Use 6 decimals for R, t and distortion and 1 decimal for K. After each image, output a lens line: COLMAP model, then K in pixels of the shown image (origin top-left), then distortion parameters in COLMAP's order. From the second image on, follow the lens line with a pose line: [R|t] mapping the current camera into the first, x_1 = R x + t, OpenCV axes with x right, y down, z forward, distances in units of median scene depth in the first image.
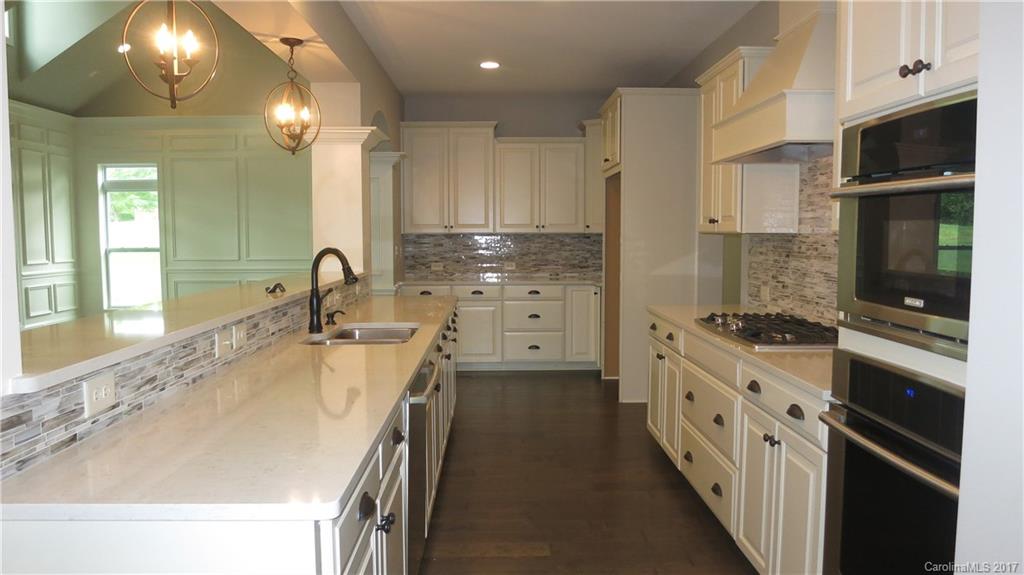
lens RADIAL K [[753.4, 0, 512.0], [0, 753.4, 287.5], [0, 0, 1]] dist [-0.002828, -0.001107]
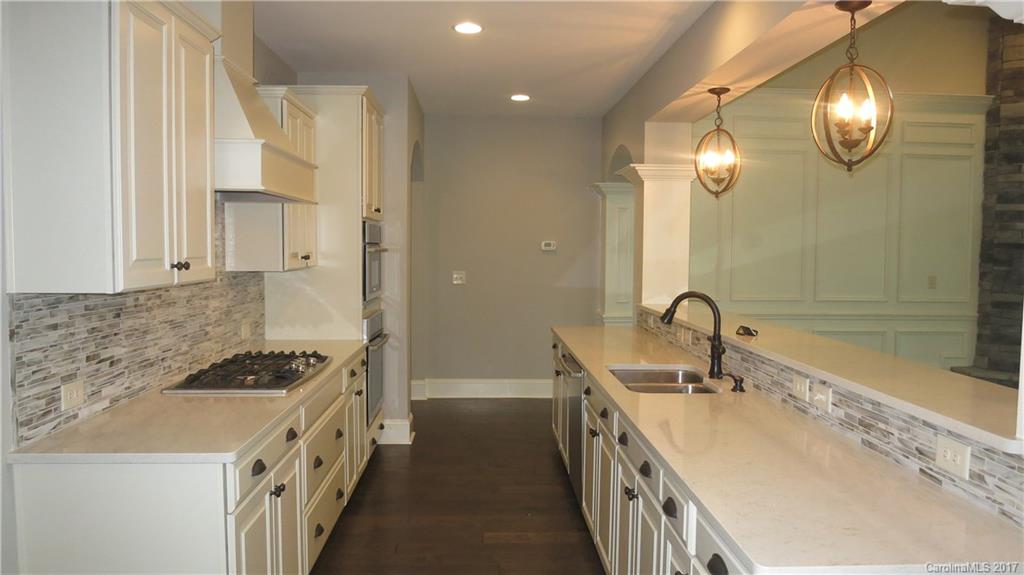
lens RADIAL K [[753.4, 0, 512.0], [0, 753.4, 287.5], [0, 0, 1]] dist [-0.002828, -0.001107]
pose [[-0.999784, -0.008073, -0.019153, 0.025405], [-0.010485, 0.991537, 0.129404, -0.168975], [0.017946, 0.129576, -0.991407, 1.786112]]
